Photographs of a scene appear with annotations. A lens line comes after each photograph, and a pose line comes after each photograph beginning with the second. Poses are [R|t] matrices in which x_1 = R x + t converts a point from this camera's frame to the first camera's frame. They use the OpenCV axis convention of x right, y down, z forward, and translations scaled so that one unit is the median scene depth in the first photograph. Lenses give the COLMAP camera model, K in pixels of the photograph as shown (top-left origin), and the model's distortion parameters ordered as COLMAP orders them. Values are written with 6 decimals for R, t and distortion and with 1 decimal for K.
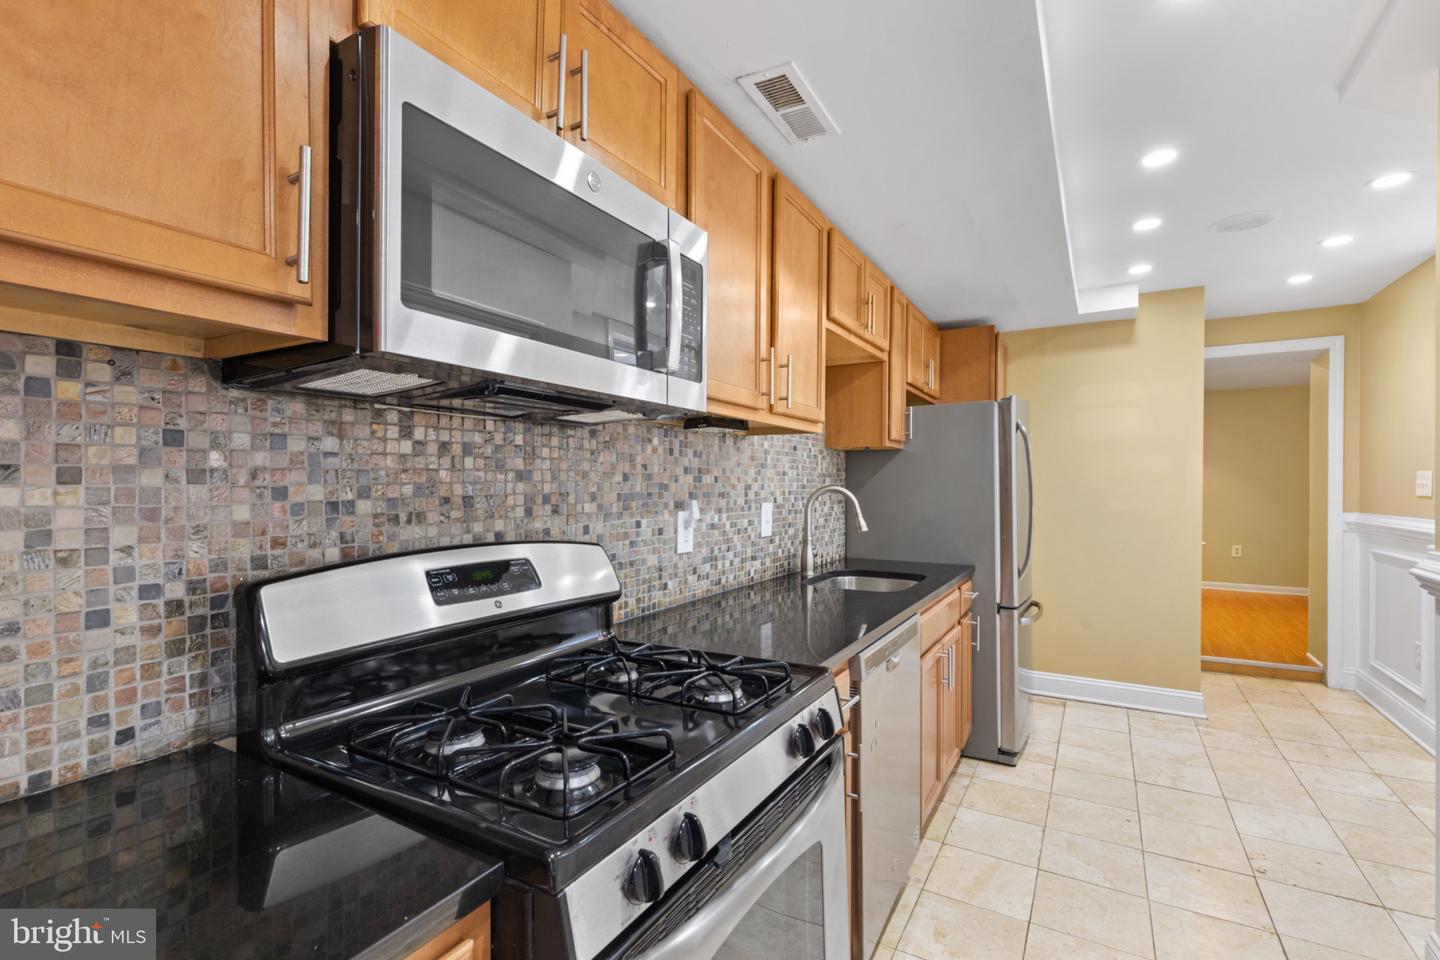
lens RADIAL K [[656.3, 0, 714.8], [0, 656.3, 486.7], [0, 0, 1]] dist [0.003041, -0.000334]
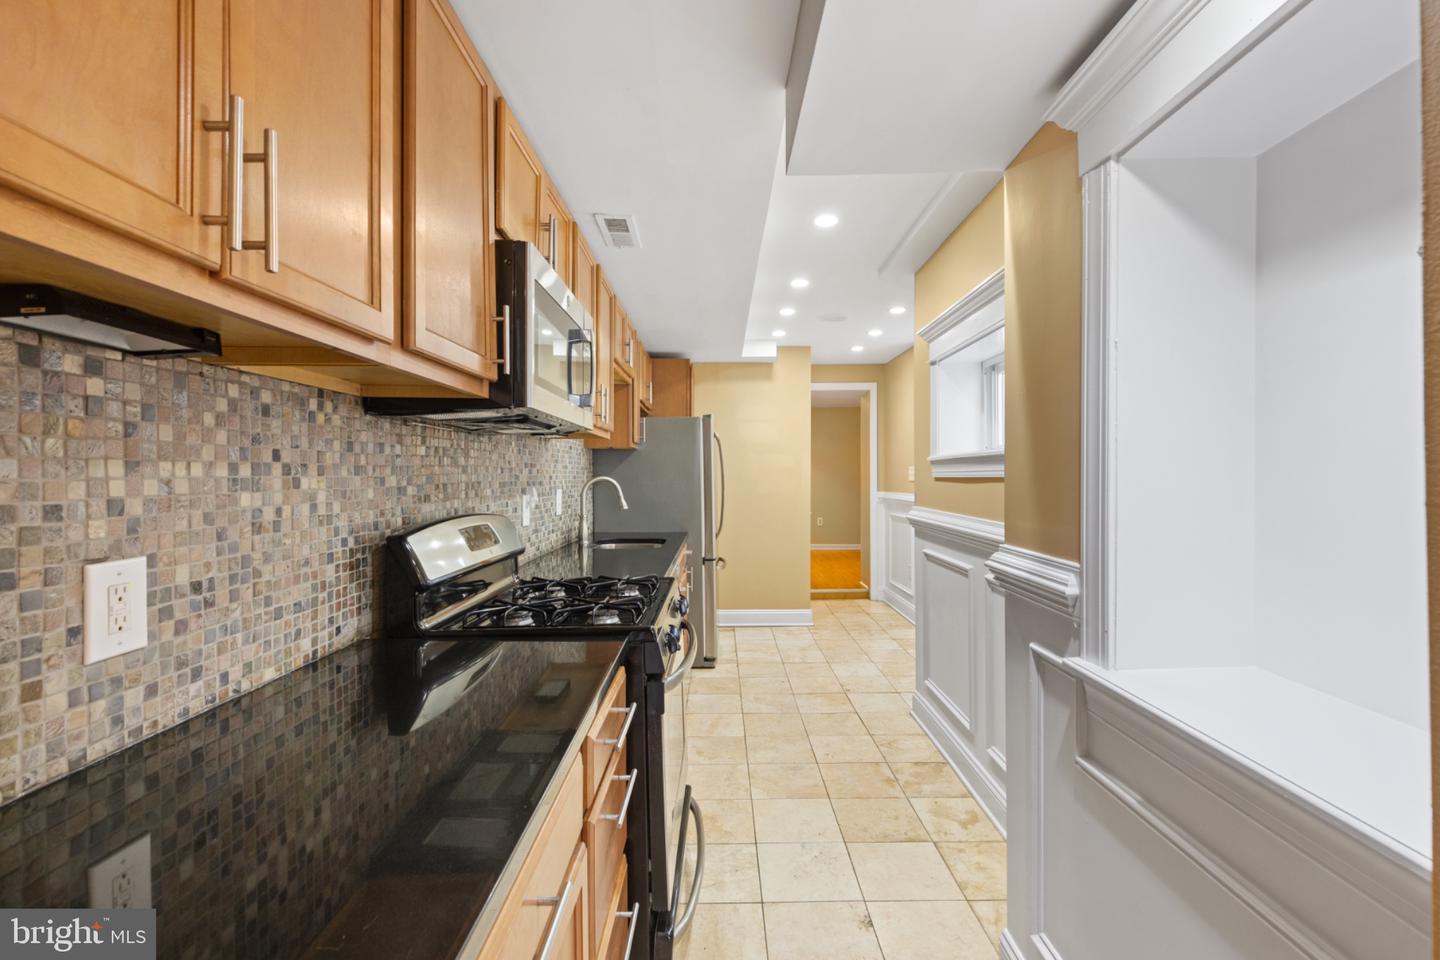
lens RADIAL K [[656.3, 0, 723.0], [0, 656.3, 475.7], [0, 0, 1]] dist [0.003041, -0.000334]
pose [[0.858346, -0.004782, 0.513048, -0.315231], [0.006863, 0.999974, -0.002161, 0.002222], [-0.513025, 0.005376, 0.858357, -0.304495]]
